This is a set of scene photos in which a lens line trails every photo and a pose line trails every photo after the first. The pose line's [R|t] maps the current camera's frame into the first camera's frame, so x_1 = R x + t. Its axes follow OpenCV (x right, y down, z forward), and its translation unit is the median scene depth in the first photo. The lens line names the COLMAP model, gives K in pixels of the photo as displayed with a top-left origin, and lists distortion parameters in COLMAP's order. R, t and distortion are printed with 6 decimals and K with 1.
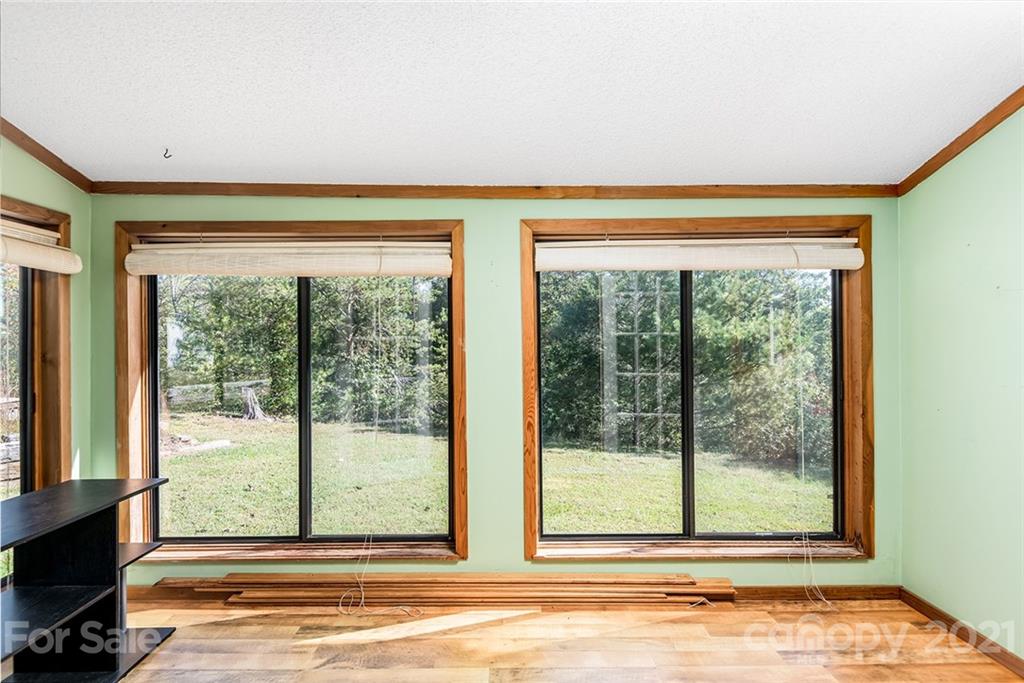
lens RADIAL K [[506.6, 0, 512.0], [0, 506.6, 341.5], [0, 0, 1]] dist [-0.000849, -0.000927]
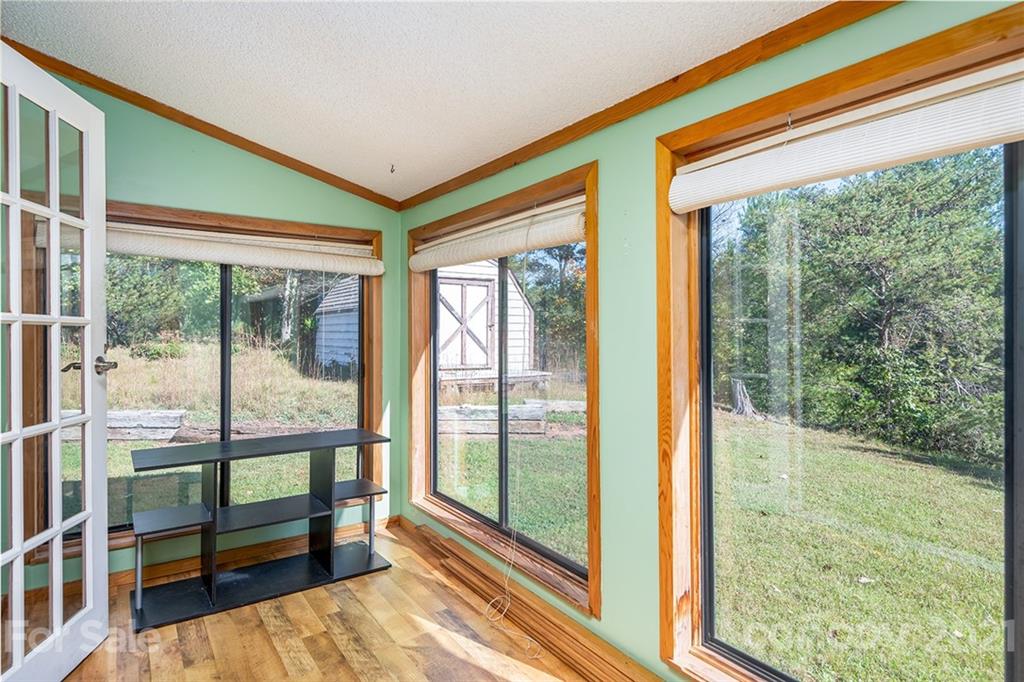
lens RADIAL K [[561.9, 0, 508.2], [0, 561.9, 338.4], [0, 0, 1]] dist [0.040555, -0.030132]
pose [[0.548057, 0.016273, -0.836282, 0.527097], [-0.005008, 0.999857, 0.016173, 0.006365], [0.836426, -0.004676, 0.548060, 0.440781]]
